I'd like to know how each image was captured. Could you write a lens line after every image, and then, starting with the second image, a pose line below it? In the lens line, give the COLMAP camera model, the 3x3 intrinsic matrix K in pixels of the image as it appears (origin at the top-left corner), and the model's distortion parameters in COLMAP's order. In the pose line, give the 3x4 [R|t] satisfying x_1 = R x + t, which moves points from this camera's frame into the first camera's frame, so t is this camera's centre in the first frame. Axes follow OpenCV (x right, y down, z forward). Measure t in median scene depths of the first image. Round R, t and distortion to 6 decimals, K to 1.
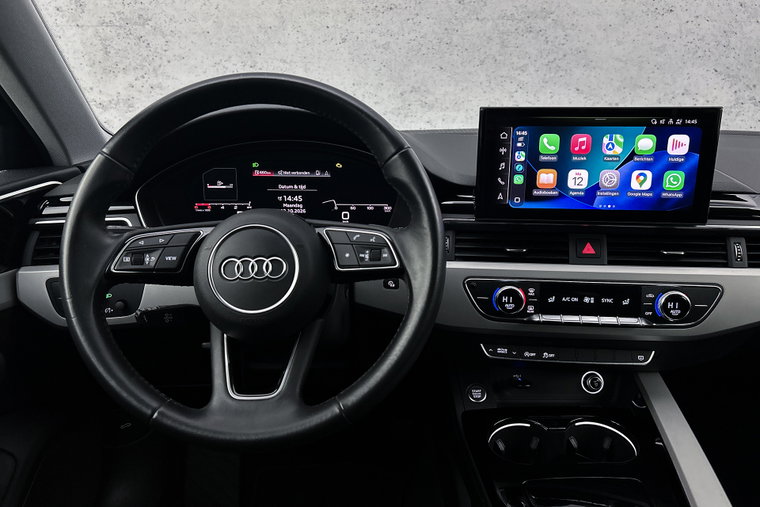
lens RADIAL K [[619.5, 0, 384.8], [0, 619.5, 250.7], [0, 0, 1]] dist [0.061515, -0.078777]
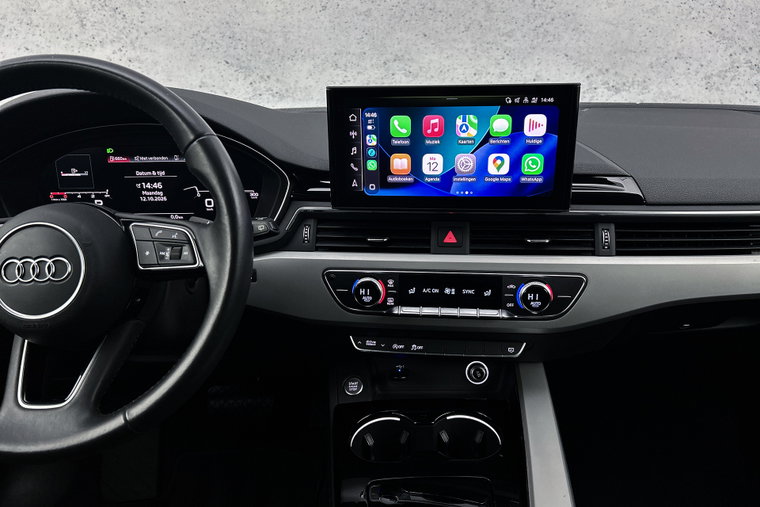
lens RADIAL K [[619.5, 0, 383.8], [0, 619.5, 259.0], [0, 0, 1]] dist [0.061515, -0.078777]
pose [[0.999730, -0.011724, -0.020051, 0.245110], [0.012907, 0.998120, 0.059912, -0.027940], [0.019311, -0.060154, 0.998002, 0.057380]]
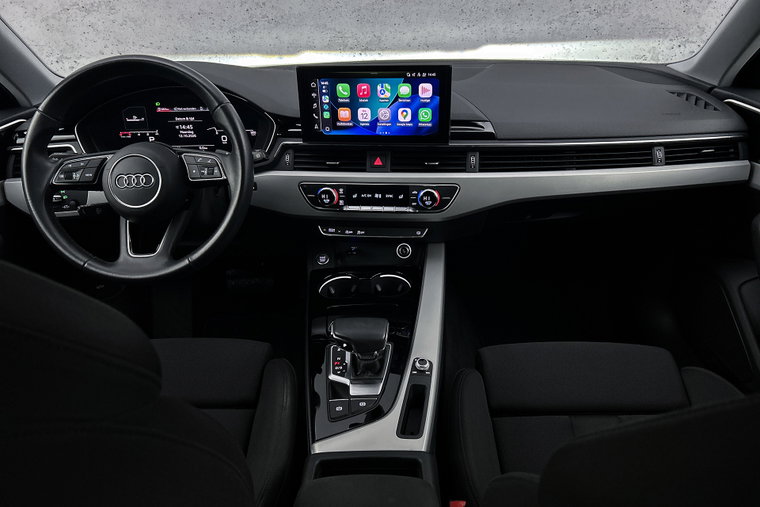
lens RADIAL K [[619.5, 0, 384.3], [0, 619.5, 273.6], [0, 0, 1]] dist [0.061515, -0.078777]
pose [[0.999494, -0.013405, -0.028842, 0.383206], [0.019070, 0.978331, 0.206168, -0.046381], [0.025453, -0.206614, 0.978091, -0.520711]]
